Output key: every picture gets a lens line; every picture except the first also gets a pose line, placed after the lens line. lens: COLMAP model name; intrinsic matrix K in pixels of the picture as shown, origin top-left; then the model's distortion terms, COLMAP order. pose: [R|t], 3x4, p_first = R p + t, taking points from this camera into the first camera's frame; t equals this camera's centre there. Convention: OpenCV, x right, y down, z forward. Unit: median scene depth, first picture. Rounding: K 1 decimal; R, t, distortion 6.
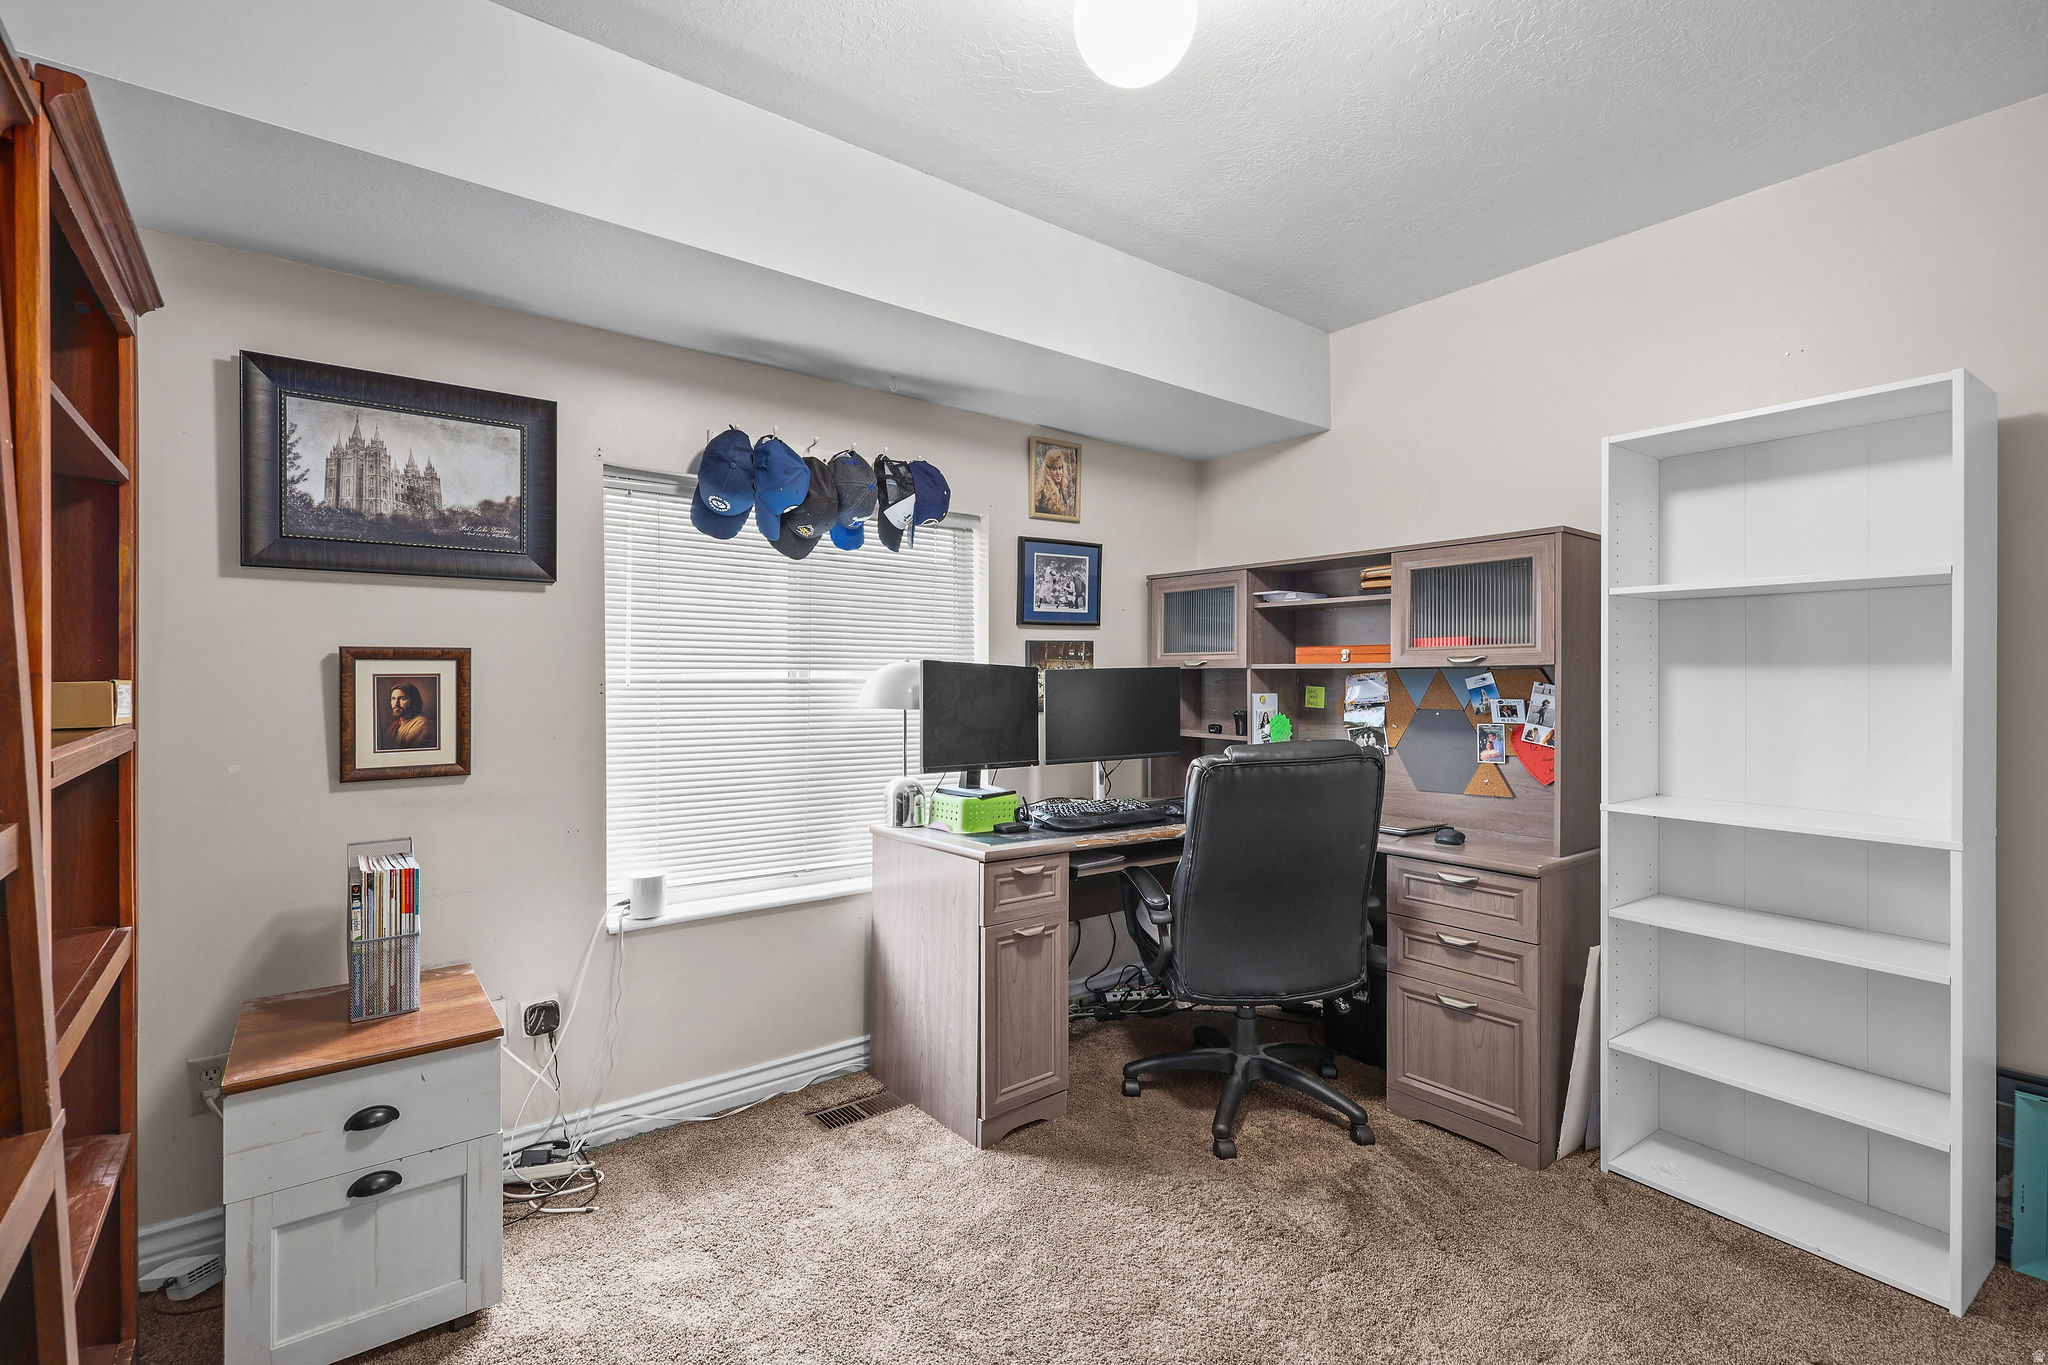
lens RADIAL K [[909.1, 0, 1024.0], [0, 909.1, 682.5], [0, 0, 1]] dist [0.000694, 0.000020]
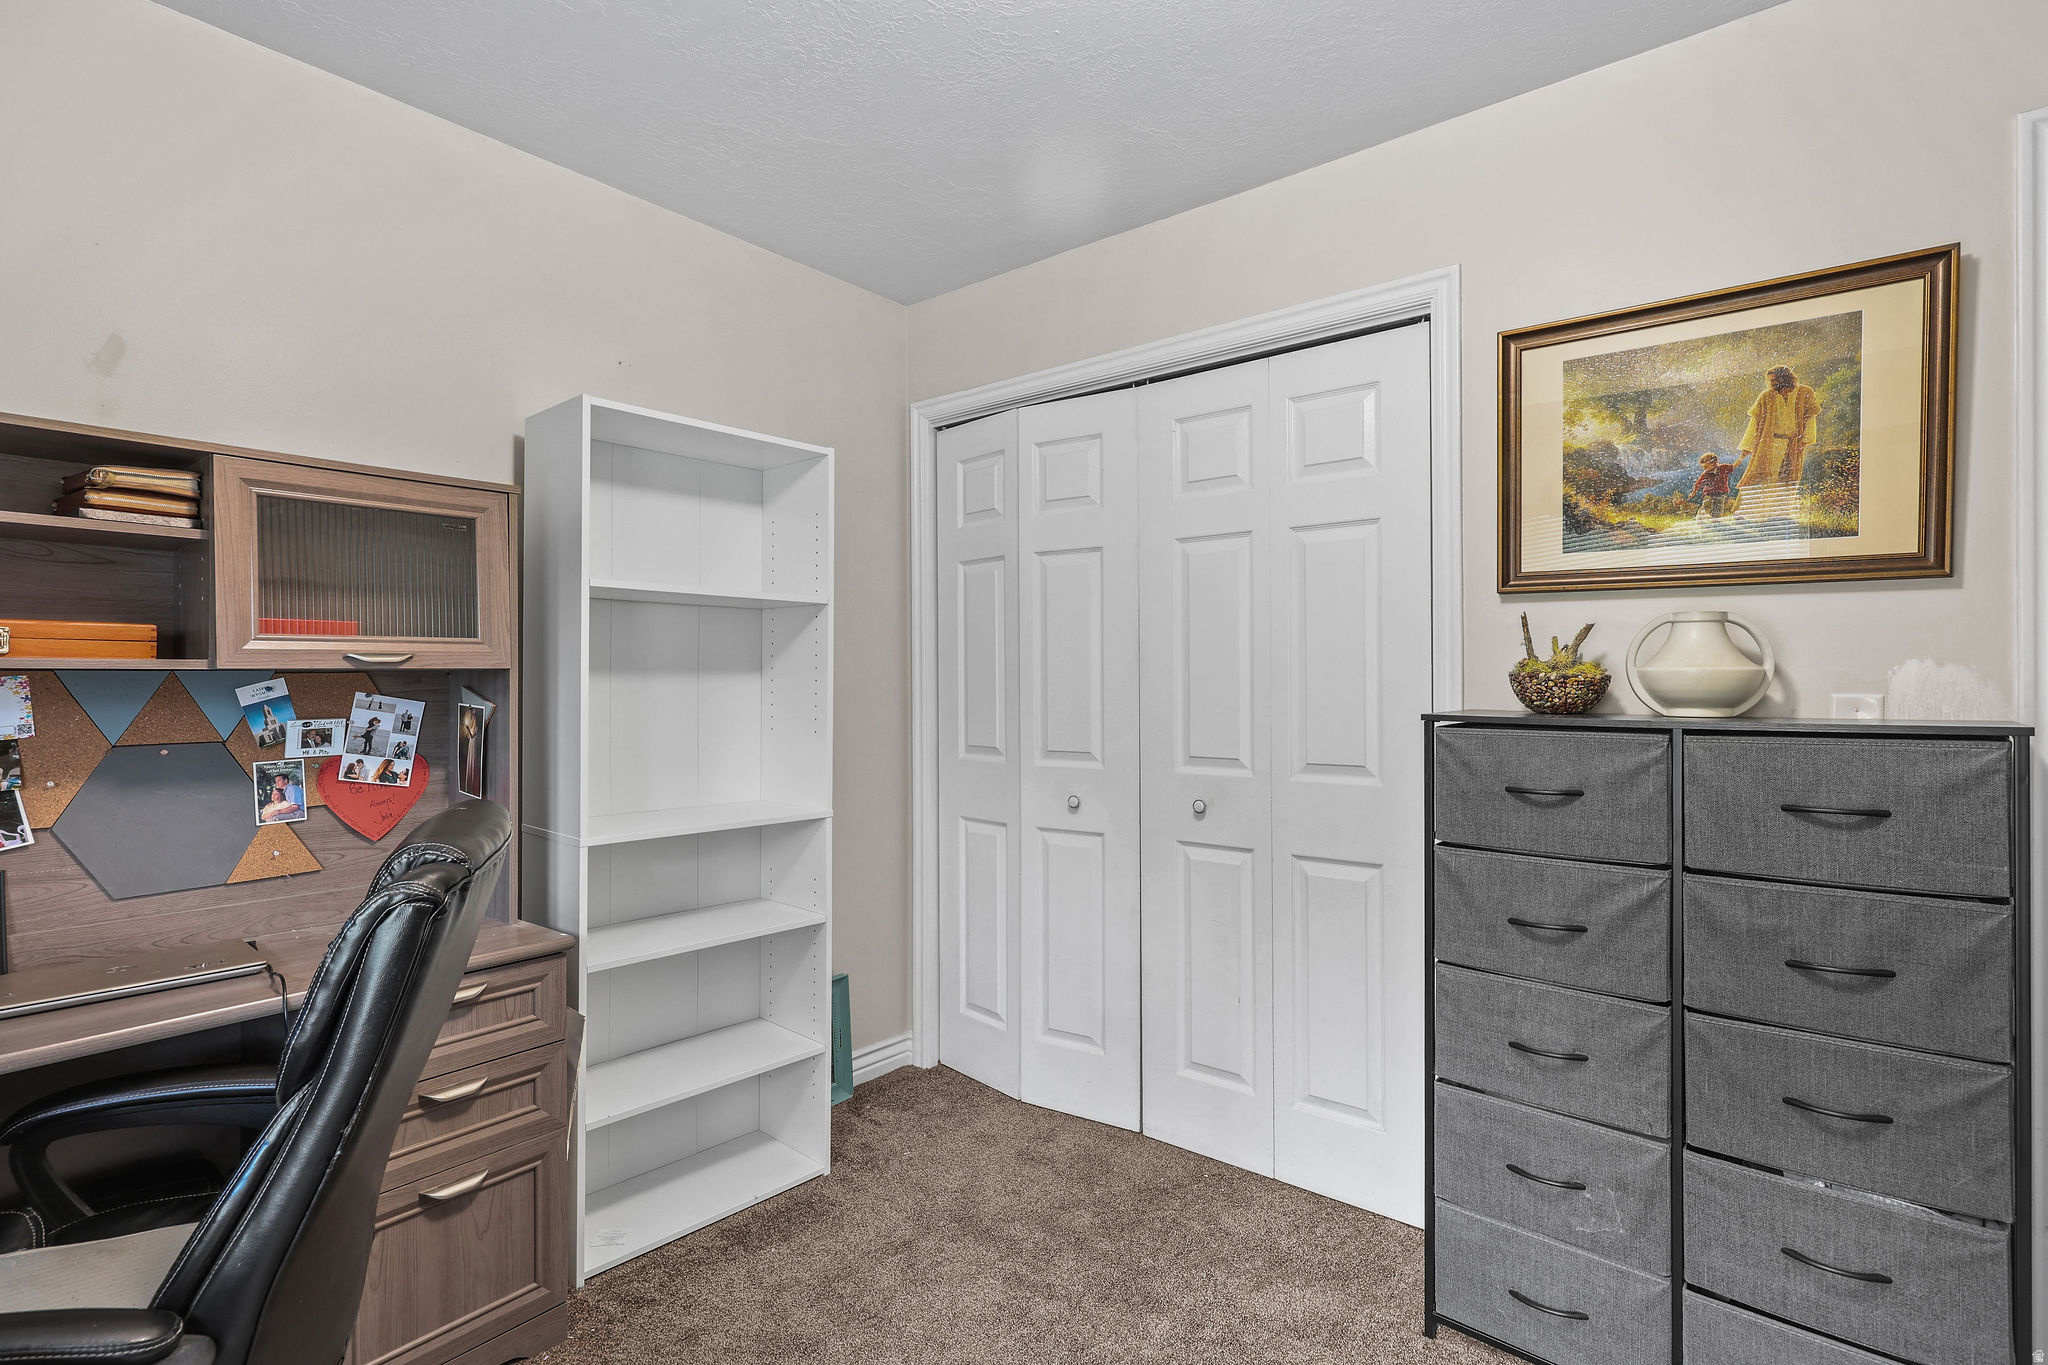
lens RADIAL K [[986.1, 0, 1024.0], [0, 986.1, 682.5], [0, 0, 1]] dist [-0.002476, -0.000153]
pose [[-0.225451, -0.003513, 0.974248, -0.264399], [0.004967, 0.999976, 0.004755, -0.008614], [-0.974242, 0.005912, -0.225428, 0.673519]]
